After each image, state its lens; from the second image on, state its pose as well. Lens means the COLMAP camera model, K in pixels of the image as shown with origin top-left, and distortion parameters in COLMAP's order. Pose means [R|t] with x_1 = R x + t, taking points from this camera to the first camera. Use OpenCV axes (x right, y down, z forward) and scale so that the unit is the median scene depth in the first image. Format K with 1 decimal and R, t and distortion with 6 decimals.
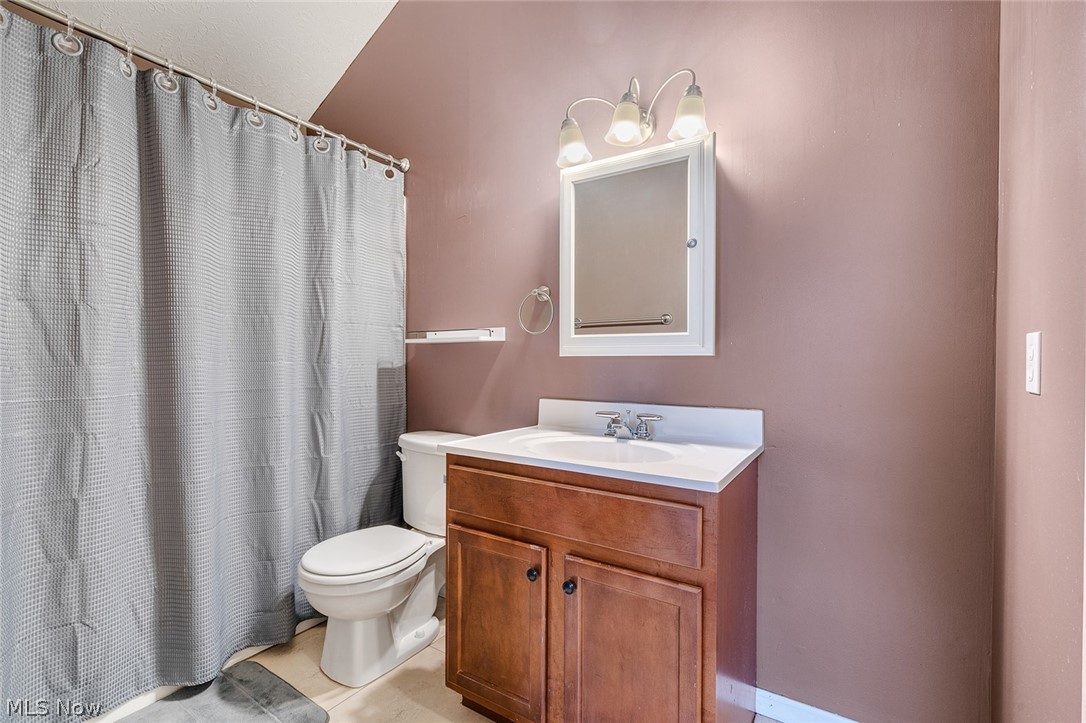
lens RADIAL K [[495.0, 0, 541.9], [0, 495.0, 359.4], [0, 0, 1]] dist [-0.001981, -0.000547]
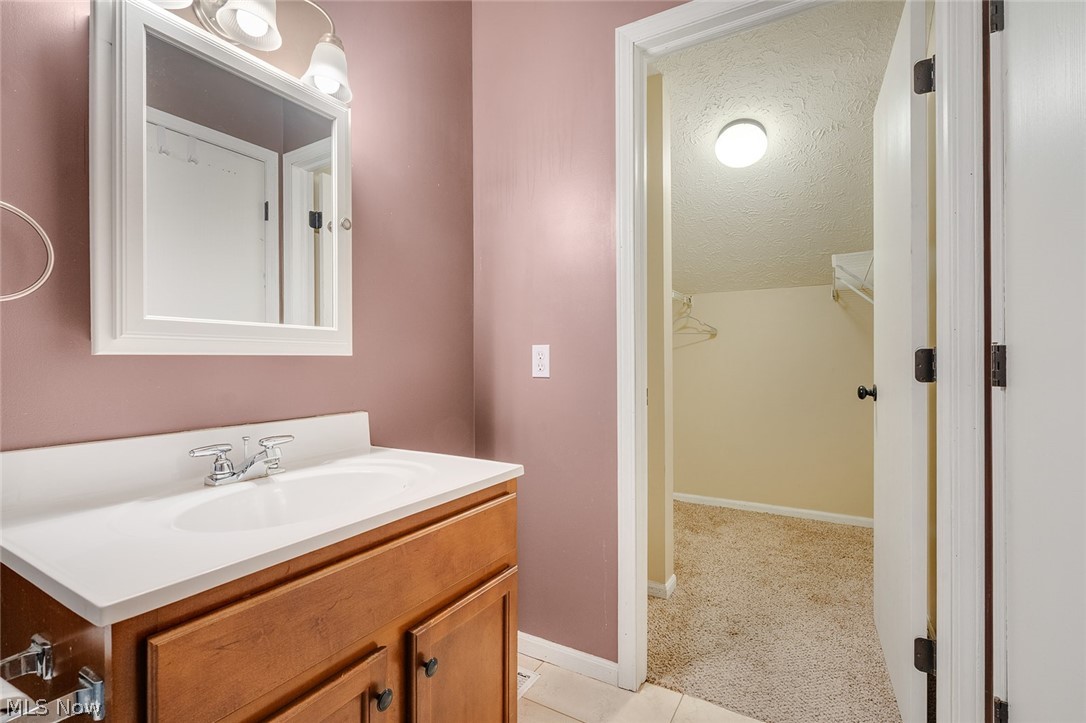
lens RADIAL K [[495.0, 0, 541.9], [0, 495.0, 359.4], [0, 0, 1]] dist [-0.001981, -0.000547]
pose [[-0.051077, -0.003005, 0.998690, -0.531994], [0.006155, 0.999976, 0.003324, -0.001873], [-0.998676, 0.006317, -0.051058, 0.661656]]
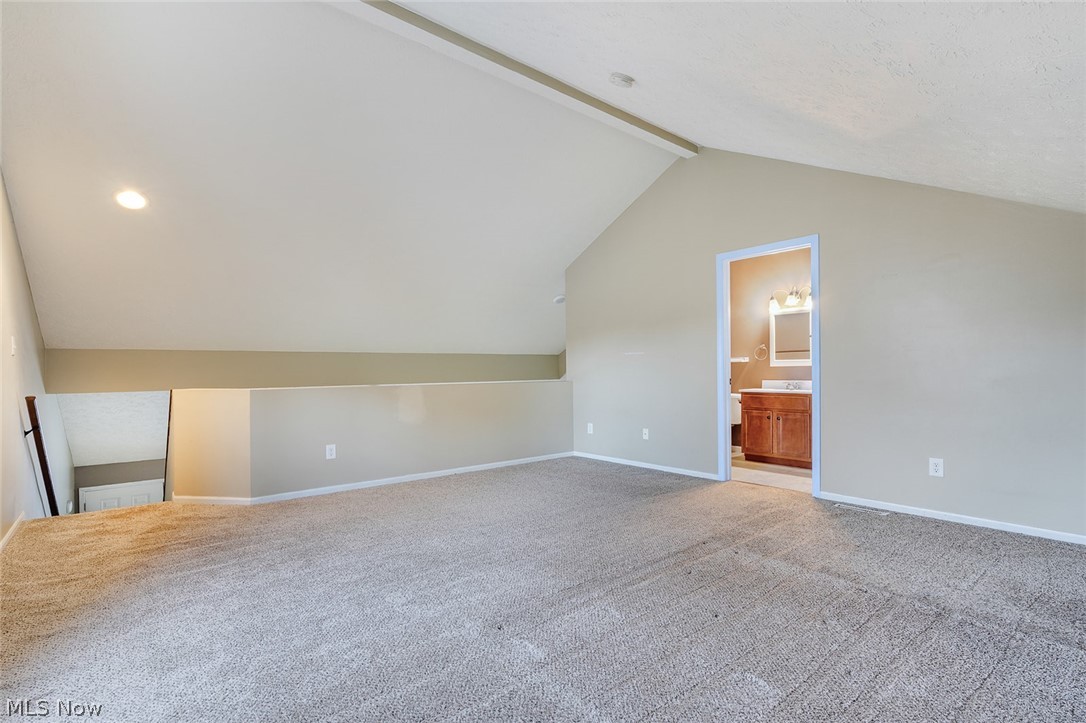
lens RADIAL K [[495.0, 0, 541.9], [0, 495.0, 359.4], [0, 0, 1]] dist [-0.001981, -0.000547]
pose [[0.950620, -0.010967, -0.310163, -0.438321], [0.006898, 0.999875, -0.014212, -0.019635], [0.310280, 0.011371, 0.950577, -2.953129]]
